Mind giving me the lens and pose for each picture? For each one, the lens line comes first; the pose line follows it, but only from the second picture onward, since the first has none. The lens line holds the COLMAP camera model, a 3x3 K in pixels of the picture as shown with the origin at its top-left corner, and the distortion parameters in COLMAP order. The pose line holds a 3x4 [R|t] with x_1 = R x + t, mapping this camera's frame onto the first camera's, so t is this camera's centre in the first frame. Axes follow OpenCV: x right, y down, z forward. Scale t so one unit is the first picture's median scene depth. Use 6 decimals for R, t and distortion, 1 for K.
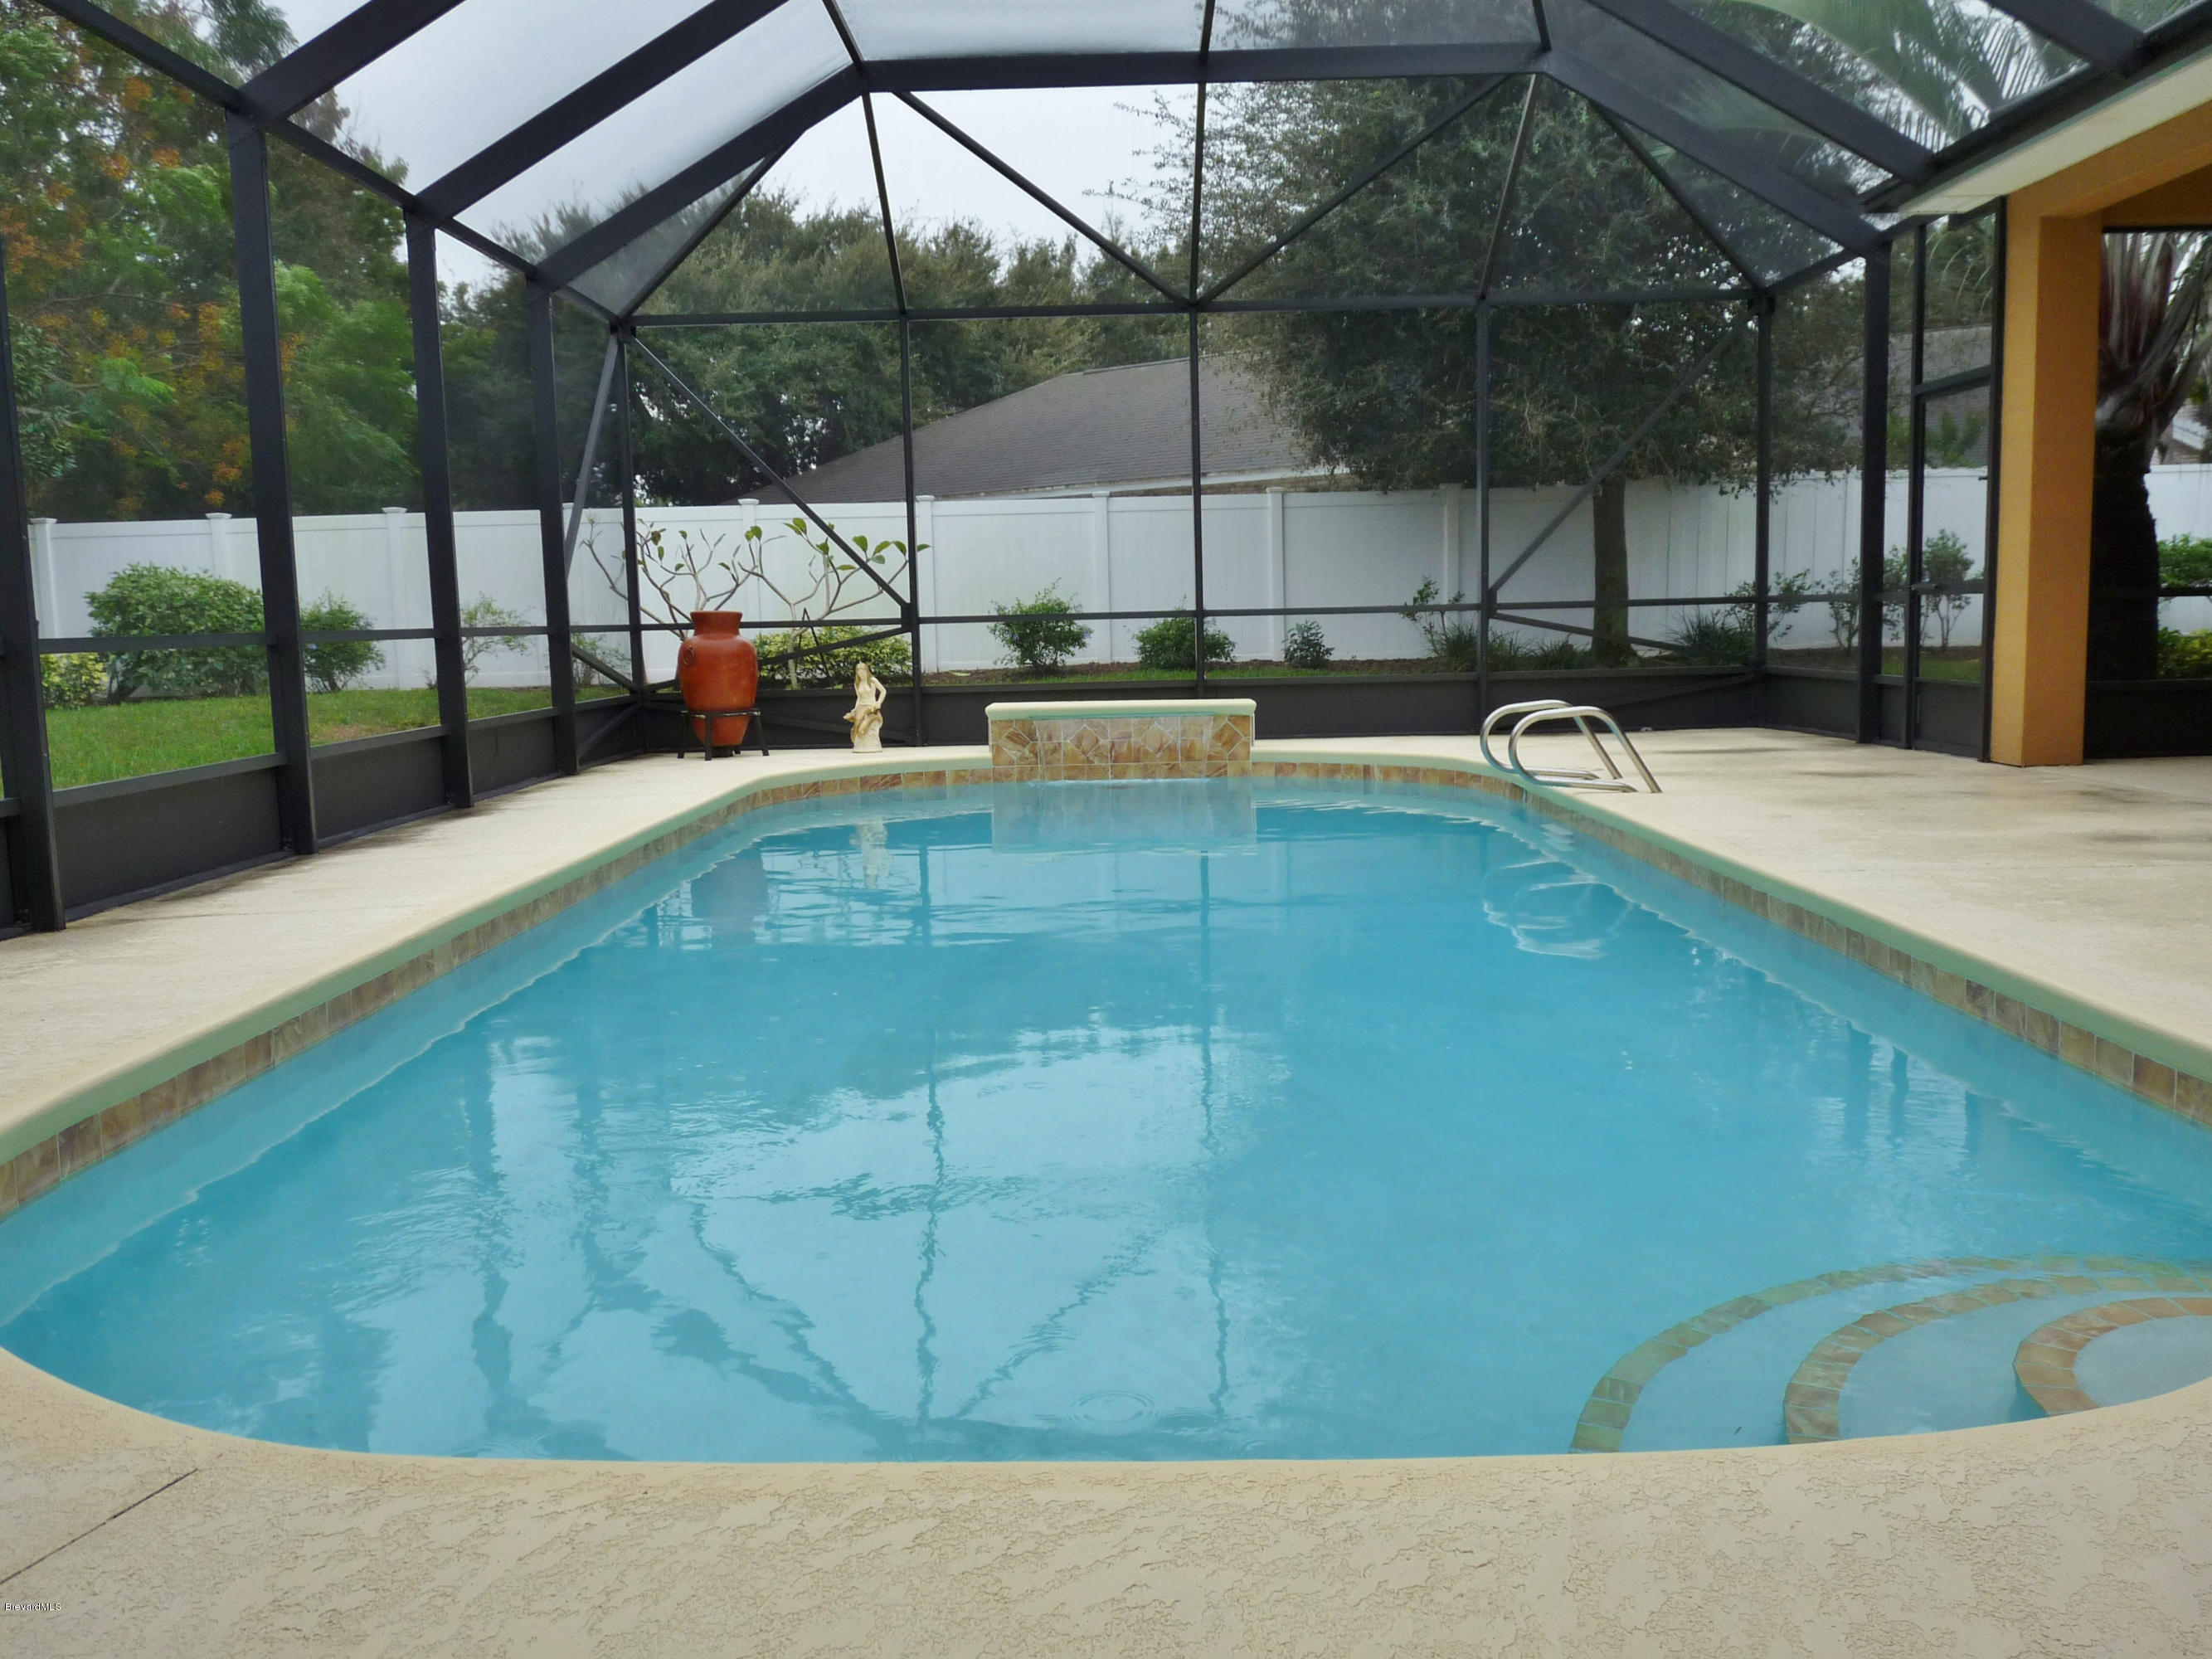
lens RADIAL K [[1774.8, 0, 1107.3], [0, 1774.8, 817.3], [0, 0, 1]] dist [-0.007085, -0.032566]
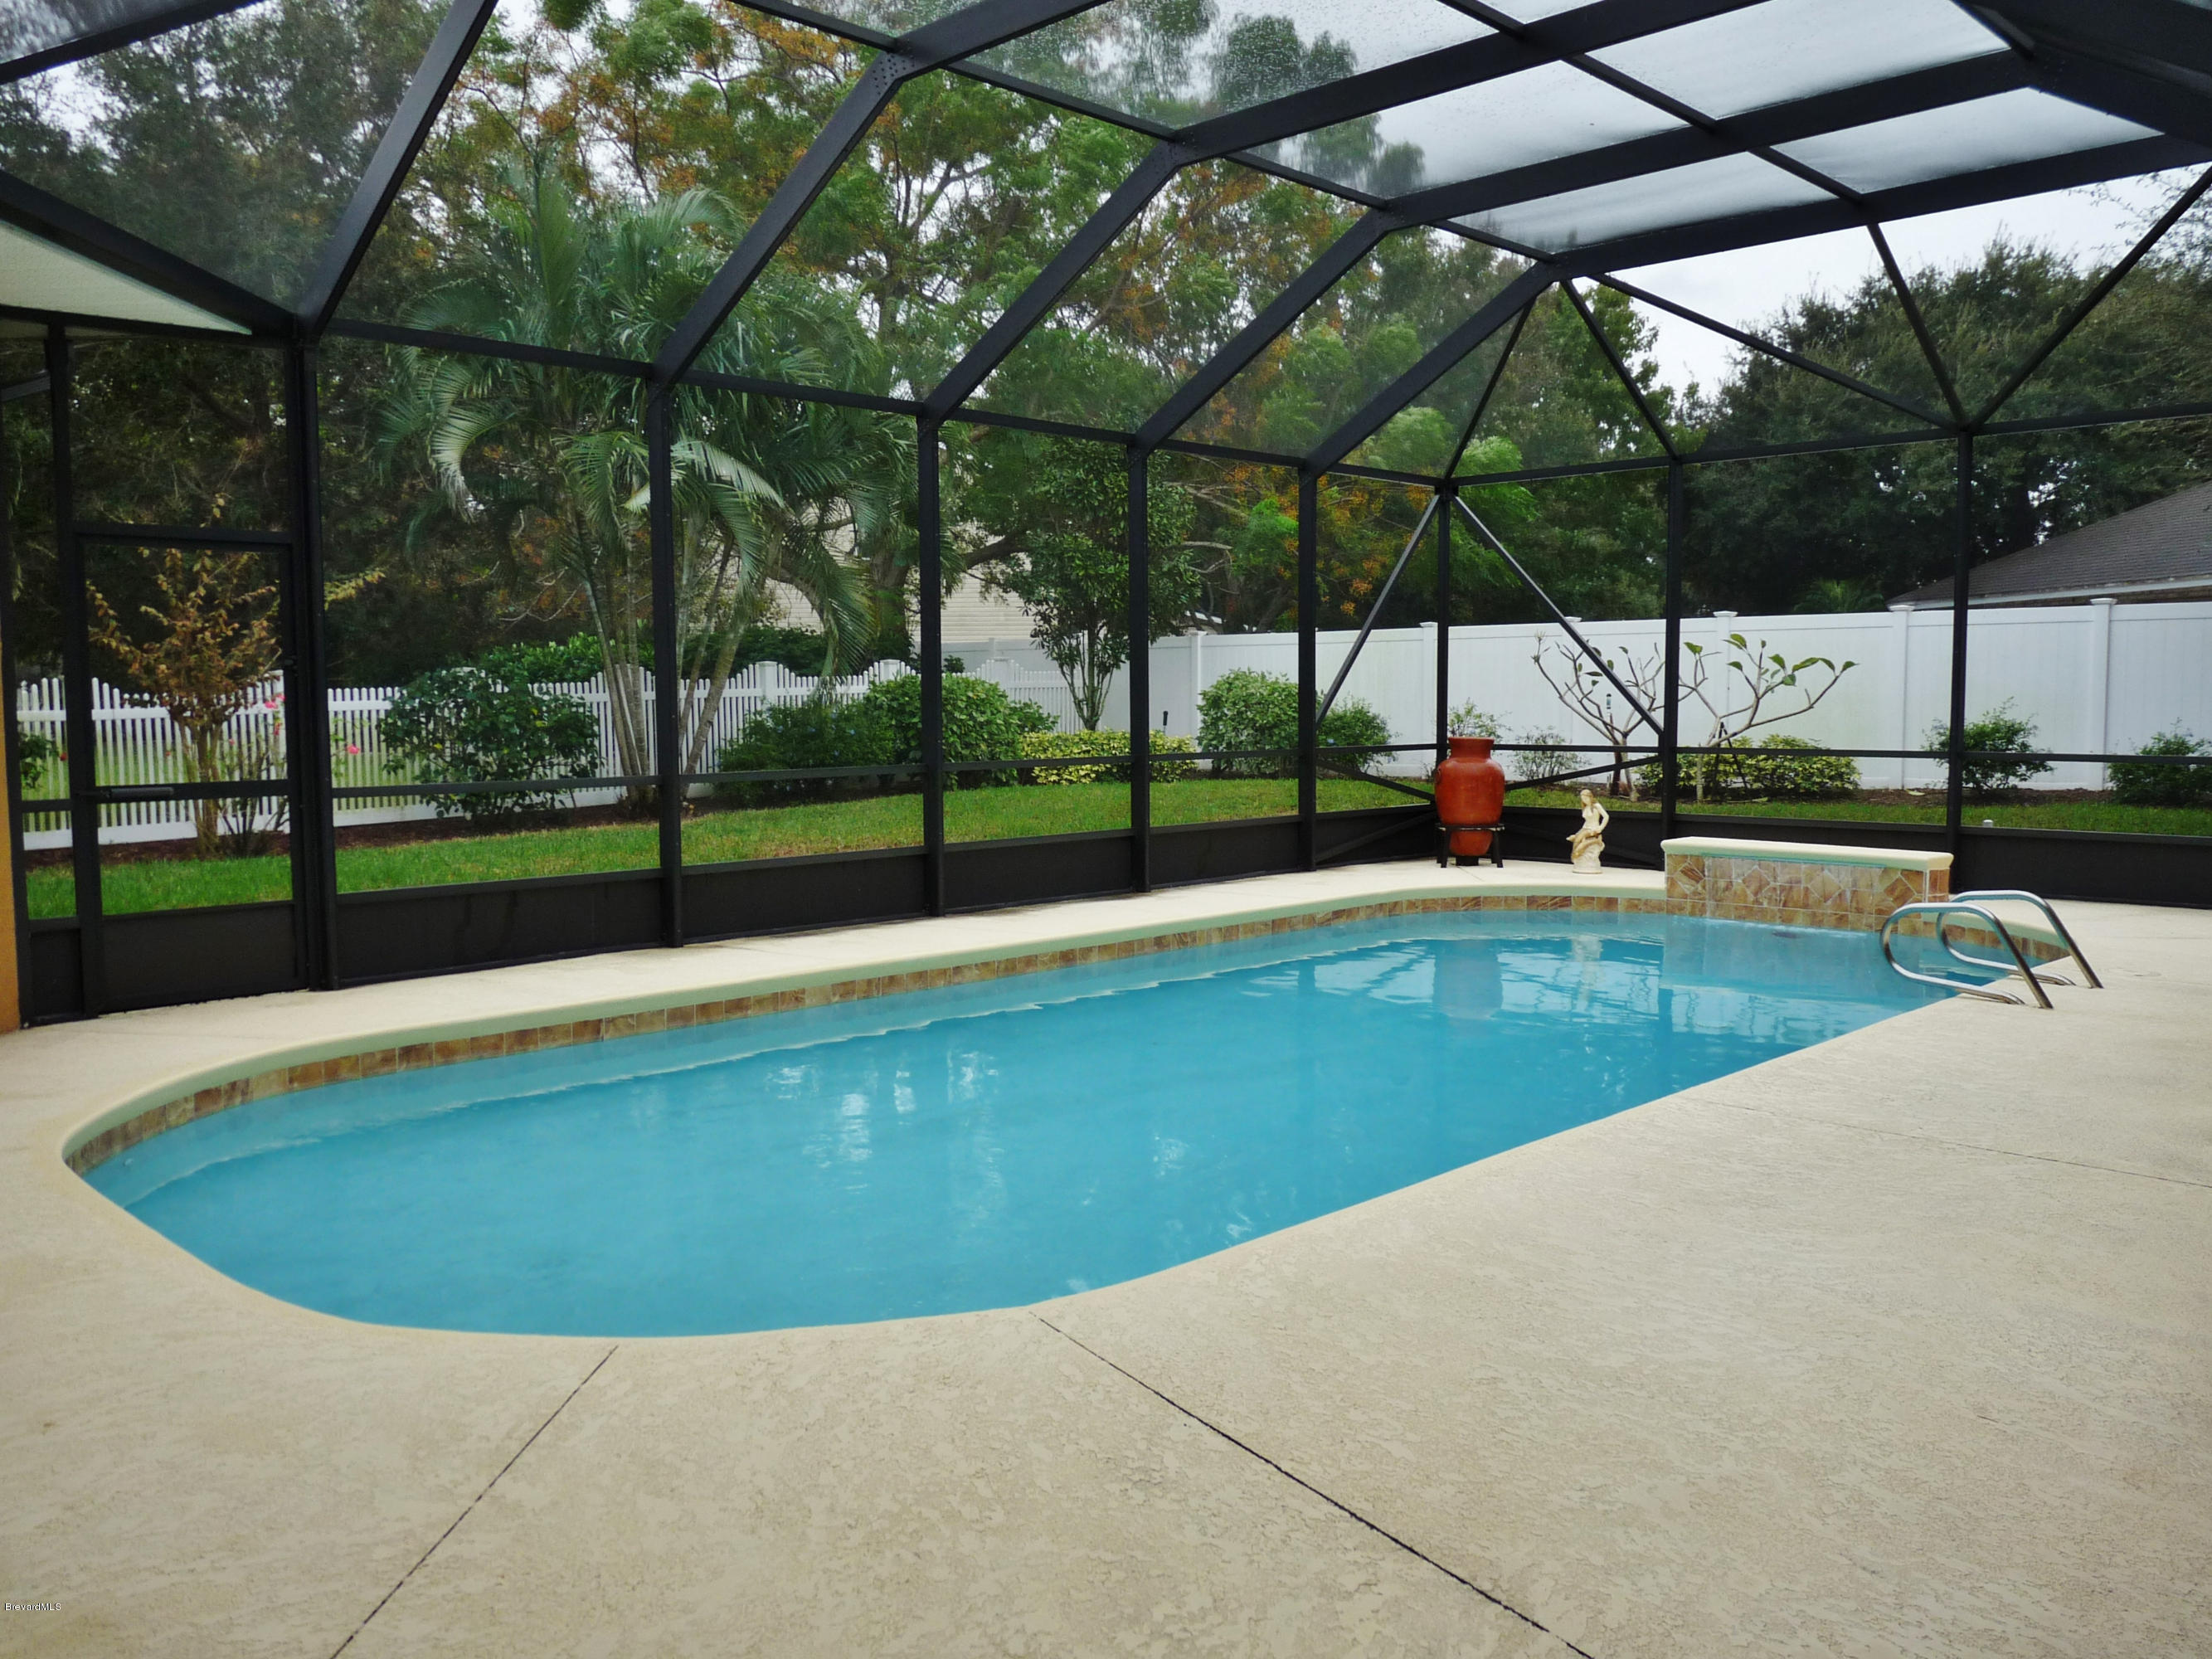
lens RADIAL K [[1774.8, 0, 1095.8], [0, 1774.8, 833.4], [0, 0, 1]] dist [-0.007085, -0.032566]
pose [[0.704442, 0.075762, -0.705707, 0.419207], [-0.091092, 0.995714, 0.015968, -0.051636], [0.703892, 0.053035, 0.708324, 0.034734]]
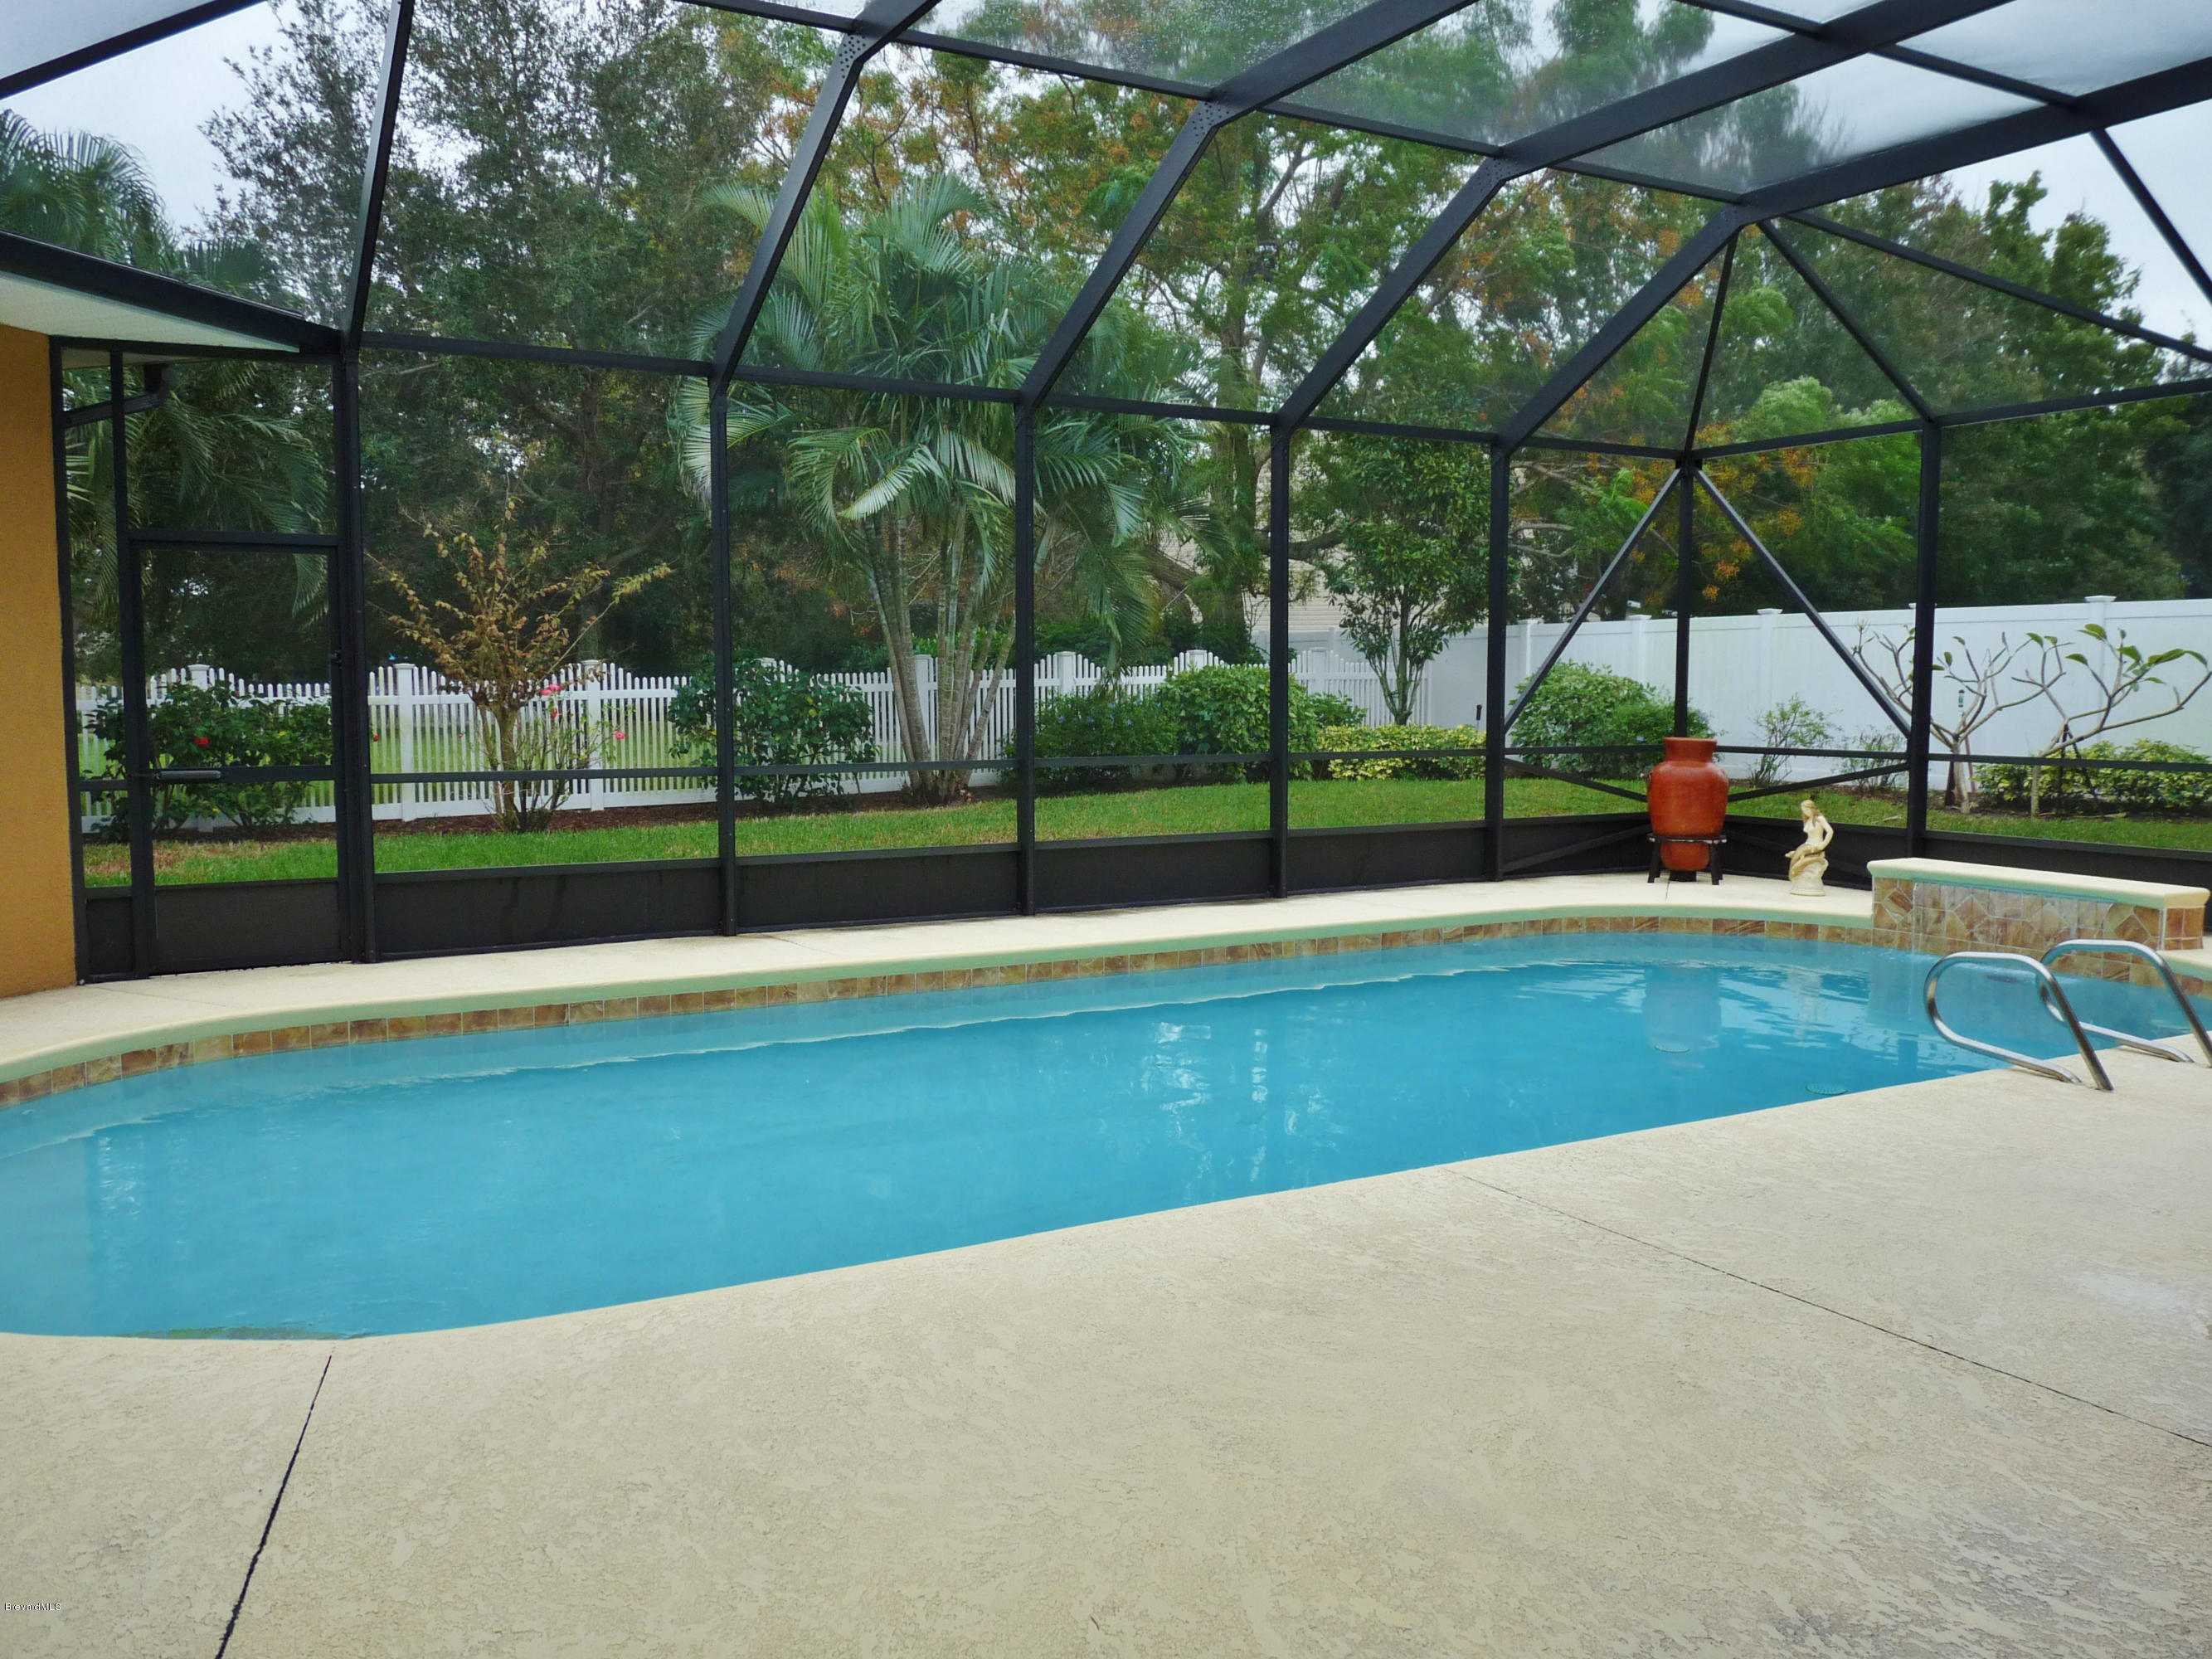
lens RADIAL K [[1774.8, 0, 1104.2], [0, 1774.8, 833.2], [0, 0, 1]] dist [-0.007085, -0.032566]
pose [[0.481593, 0.097611, -0.870942, 0.512747], [-0.109634, 0.992682, 0.050633, -0.077468], [0.869511, 0.071100, 0.488770, 0.220992]]
